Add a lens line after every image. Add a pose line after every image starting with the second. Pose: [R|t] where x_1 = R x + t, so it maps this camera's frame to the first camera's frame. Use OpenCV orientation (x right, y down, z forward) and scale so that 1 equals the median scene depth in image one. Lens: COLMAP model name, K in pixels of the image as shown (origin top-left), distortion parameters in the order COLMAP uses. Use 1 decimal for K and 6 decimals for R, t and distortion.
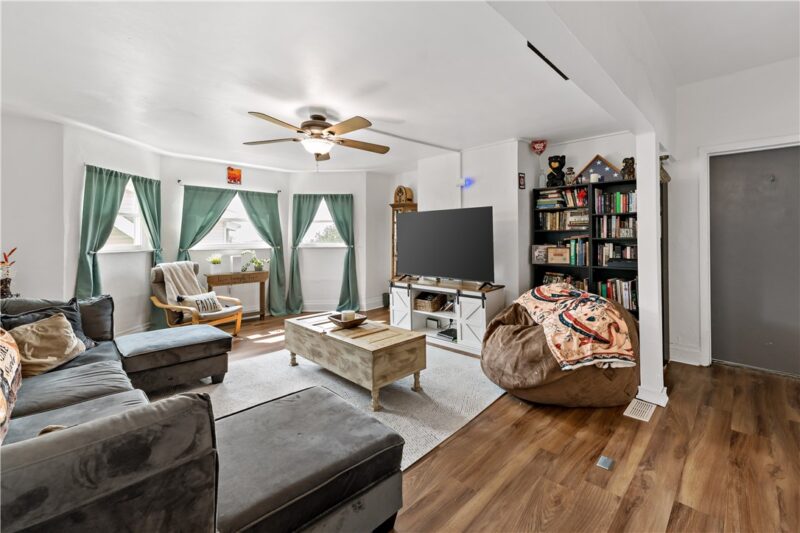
lens RADIAL K [[326.9, 0, 407.9], [0, 326.9, 233.8], [0, 0, 1]] dist [-0.003673, -0.000347]
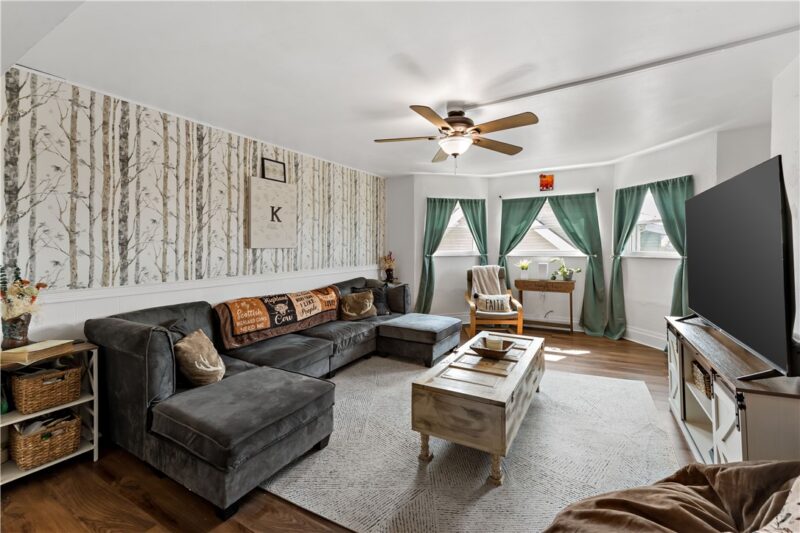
lens RADIAL K [[326.9, 0, 424.3], [0, 326.9, 243.7], [0, 0, 1]] dist [-0.003673, -0.000347]
pose [[0.306484, -0.006732, -0.951852, 0.320115], [0.020353, 0.999793, -0.000518, 0.002085], [0.951658, -0.019214, 0.306558, 0.357475]]
